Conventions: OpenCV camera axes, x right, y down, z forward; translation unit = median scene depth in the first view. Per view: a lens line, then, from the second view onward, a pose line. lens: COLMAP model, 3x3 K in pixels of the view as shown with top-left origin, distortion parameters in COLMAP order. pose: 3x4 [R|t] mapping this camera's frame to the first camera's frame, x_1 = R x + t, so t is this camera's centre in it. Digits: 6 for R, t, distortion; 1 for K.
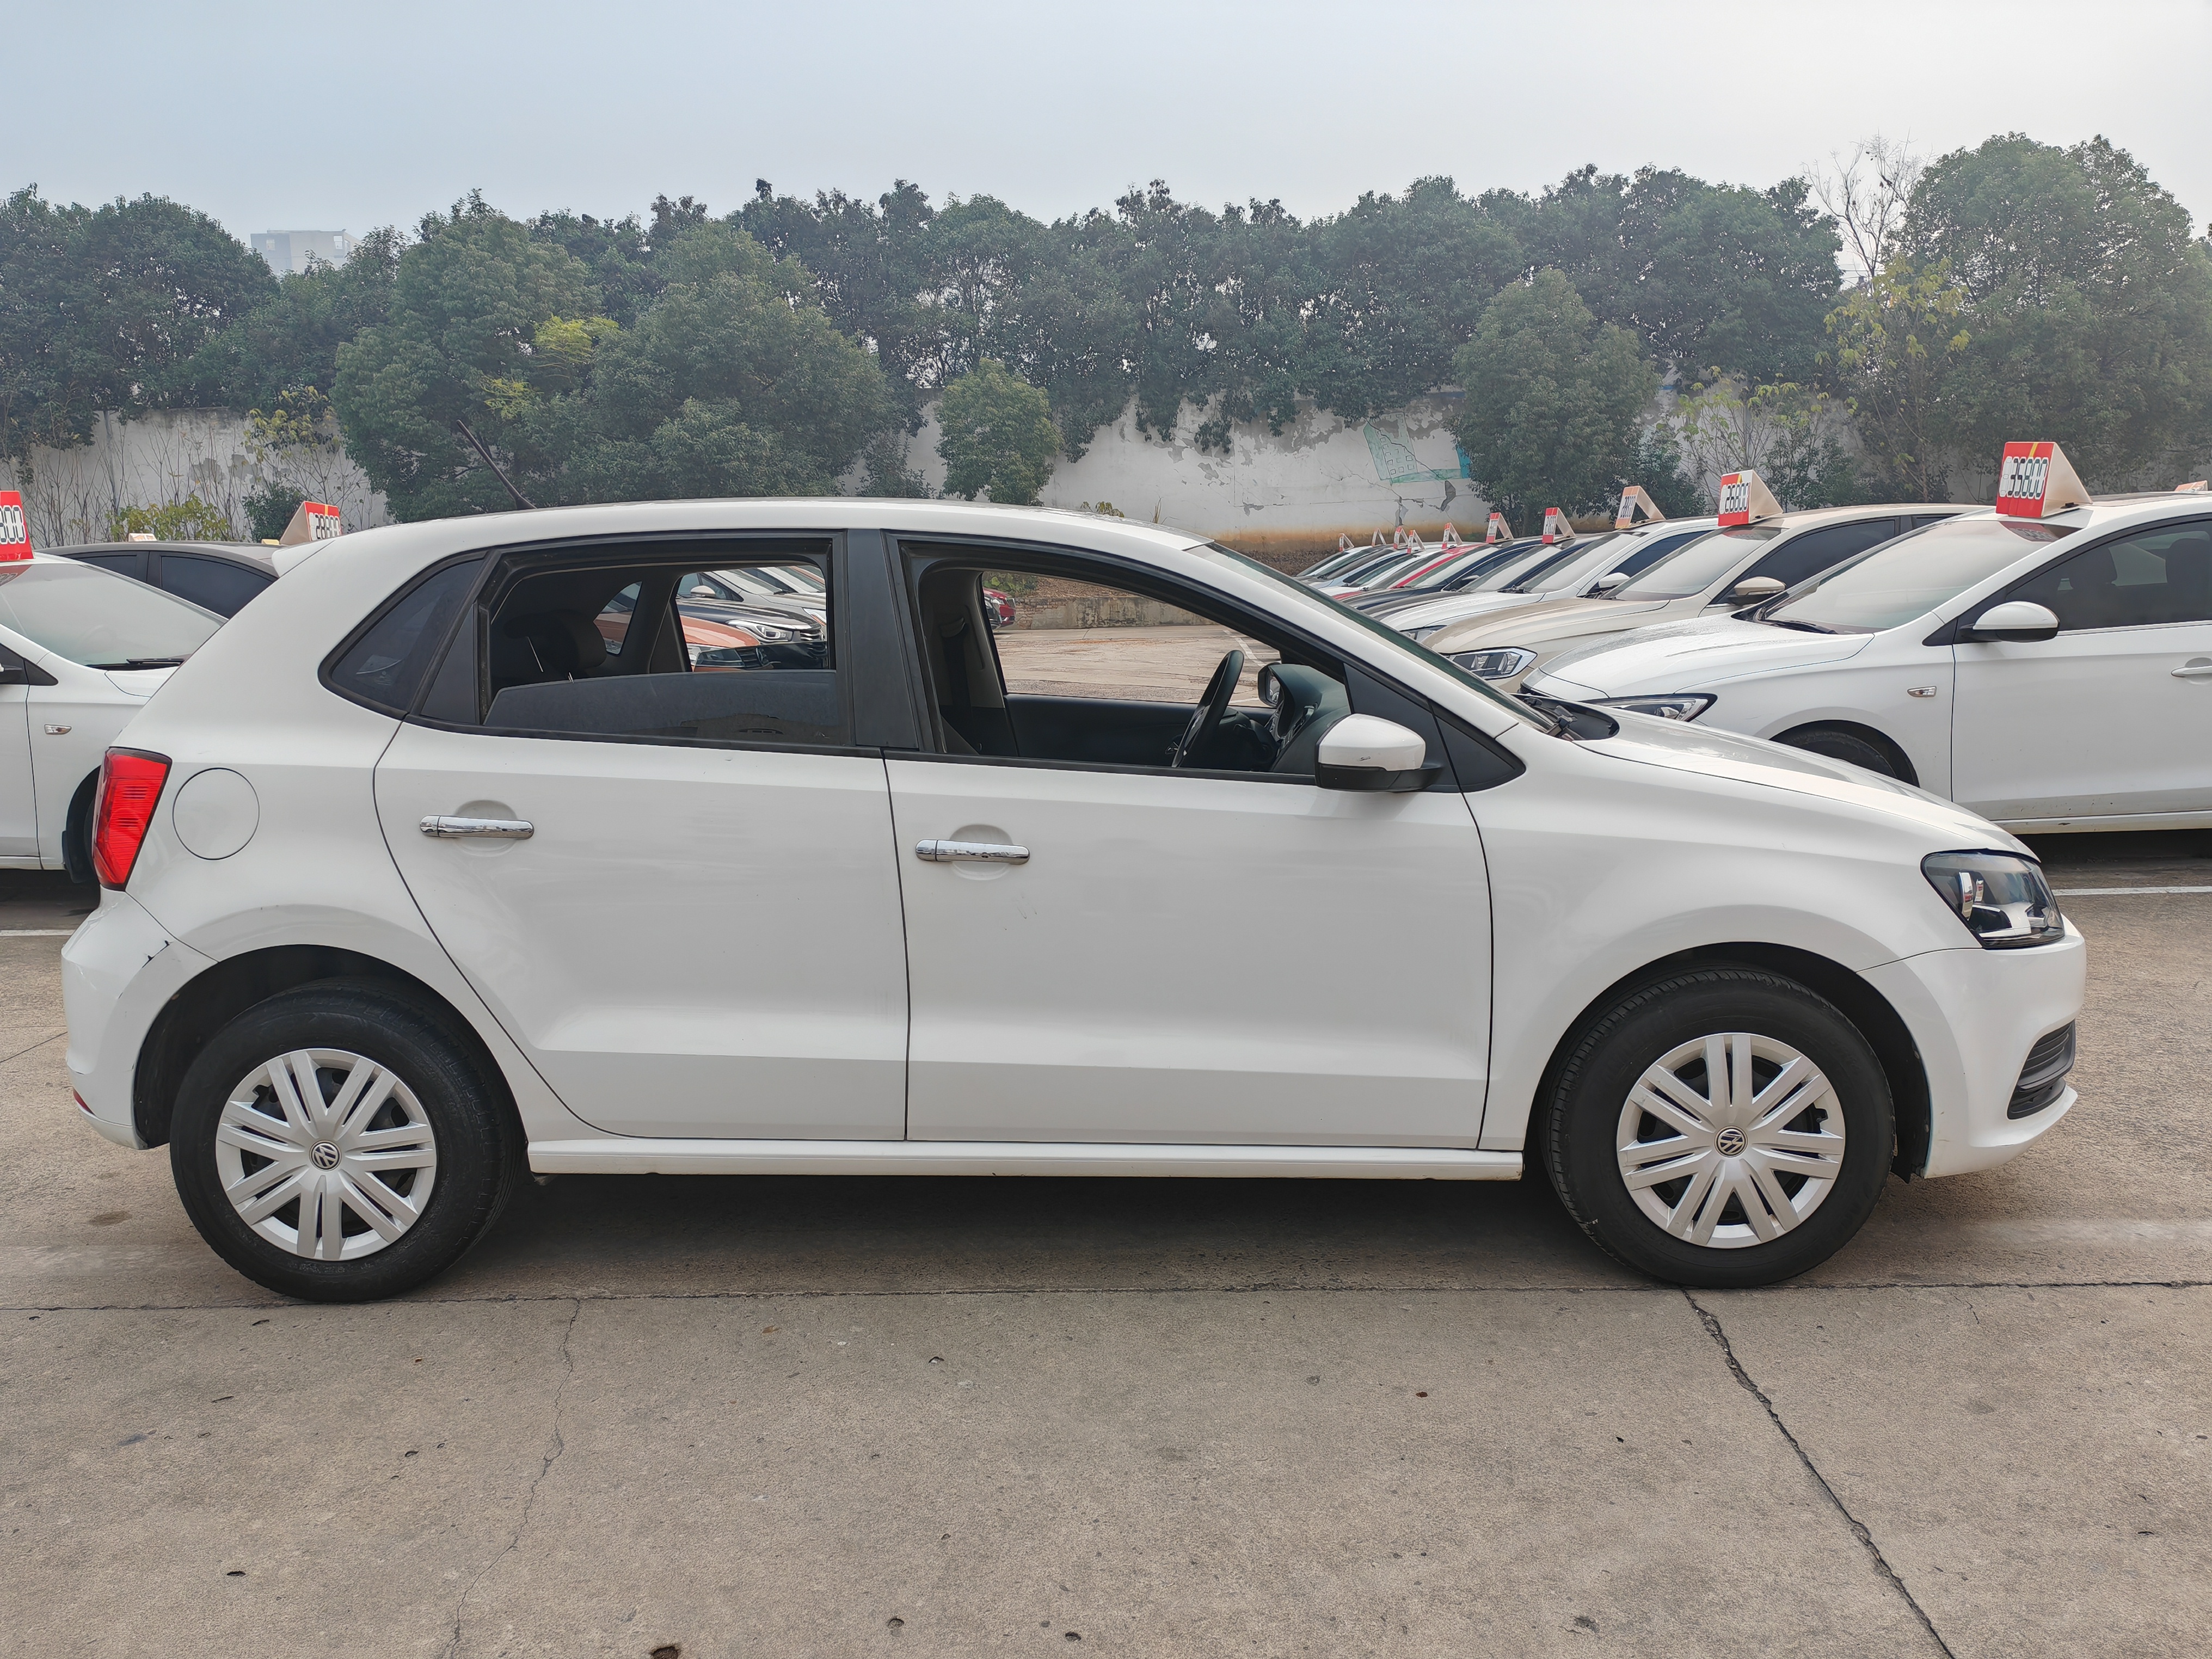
lens RADIAL K [[1692.0, 0, 1098.4], [0, 1692.0, 830.5], [0, 0, 1]] dist [0.061471, -0.079680]
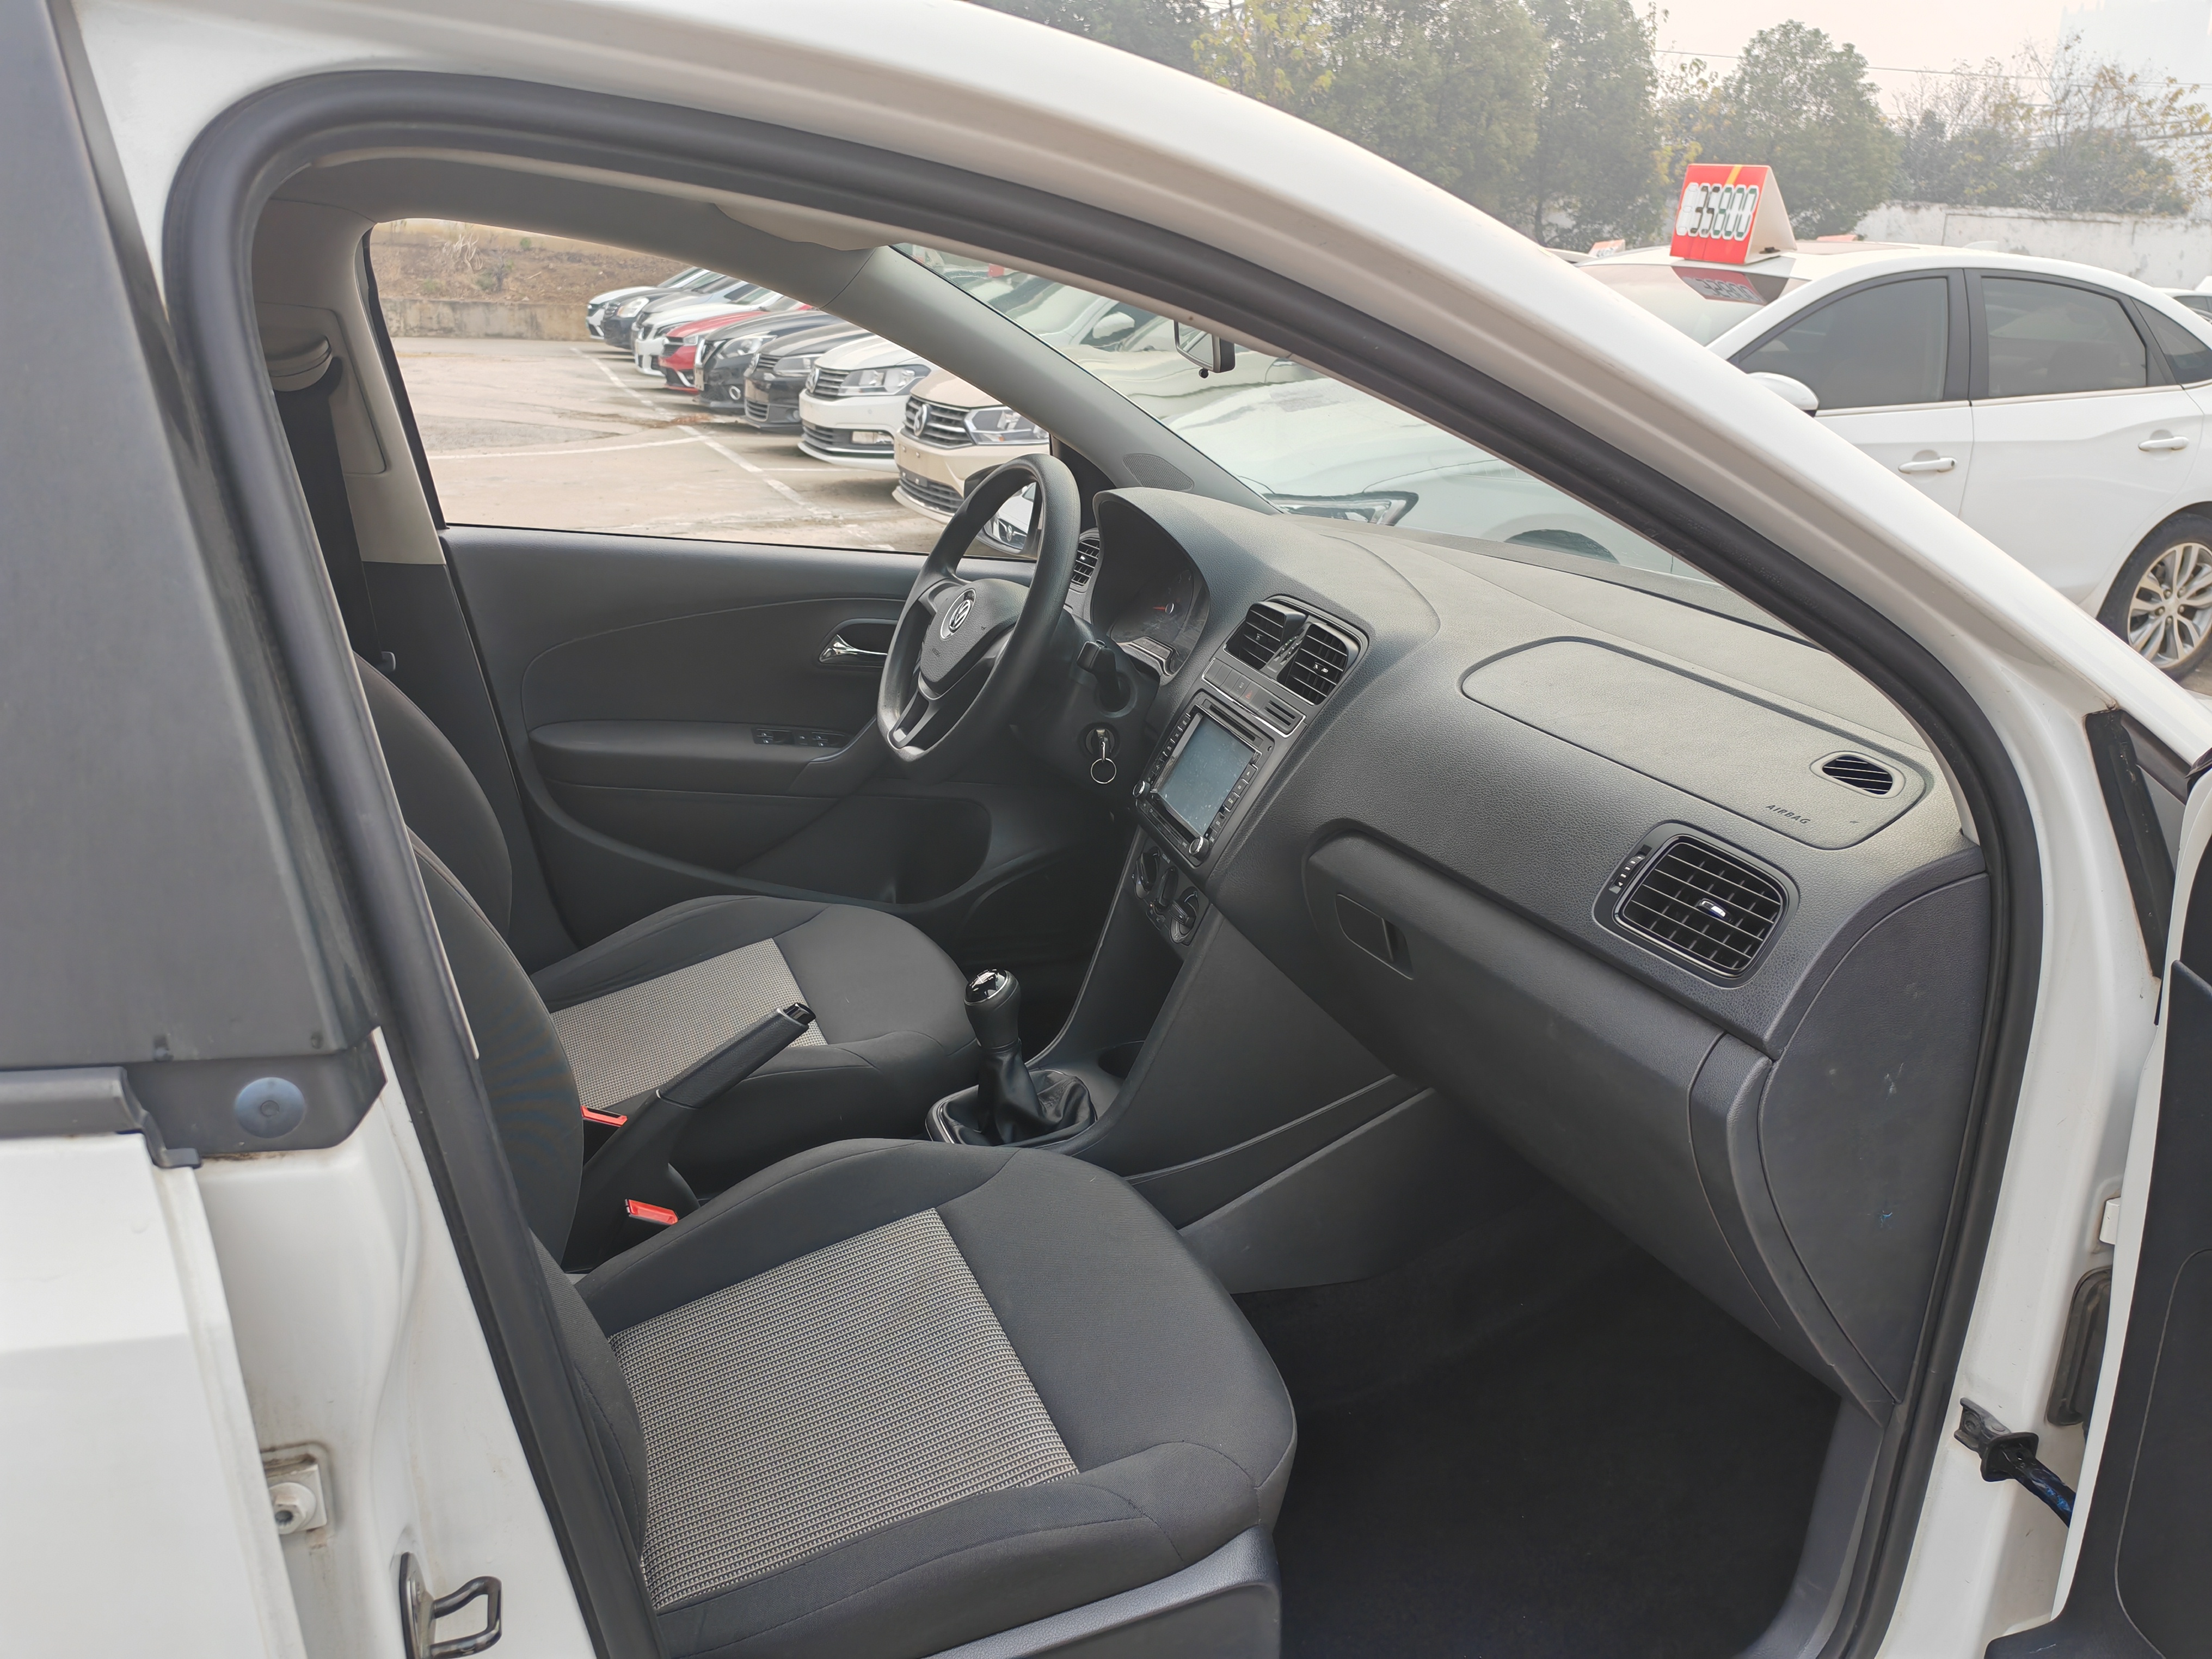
lens RADIAL K [[1692.0, 0, 1098.4], [0, 1692.0, 830.5], [0, 0, 1]] dist [0.061471, -0.079680]
pose [[0.930116, -0.061380, 0.362099, -0.029741], [0.004614, 0.987810, 0.155594, -0.045774], [-0.367236, -0.143050, 0.919062, 0.325635]]
